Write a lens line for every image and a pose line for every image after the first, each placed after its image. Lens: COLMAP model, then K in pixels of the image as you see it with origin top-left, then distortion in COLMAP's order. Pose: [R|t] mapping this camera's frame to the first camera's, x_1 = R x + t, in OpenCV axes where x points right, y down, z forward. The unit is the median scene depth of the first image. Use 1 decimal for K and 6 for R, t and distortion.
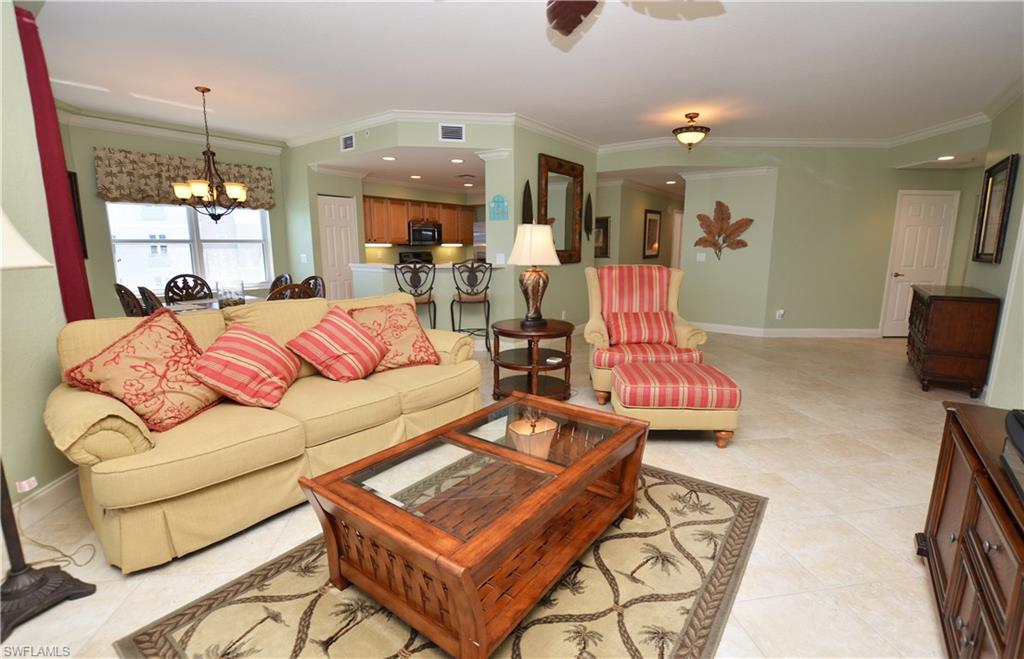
lens RADIAL K [[453.2, 0, 512.7], [0, 453.2, 330.5], [0, 0, 1]] dist [-0.001180, -0.000083]
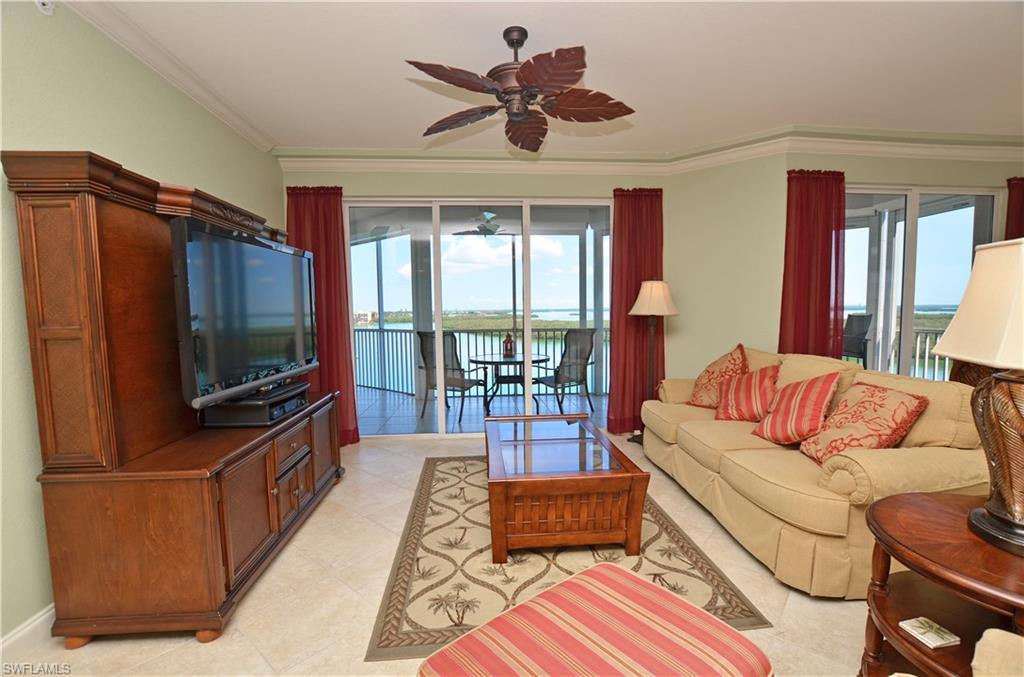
lens RADIAL K [[444.7, 0, 512.2], [0, 444.7, 342.8], [0, 0, 1]] dist [-0.037419, 0.001609]
pose [[-0.742300, 0.048547, -0.668306, 0.964209], [-0.116610, 0.972794, 0.200186, -0.309020], [0.659843, 0.226529, -0.716444, 1.786967]]
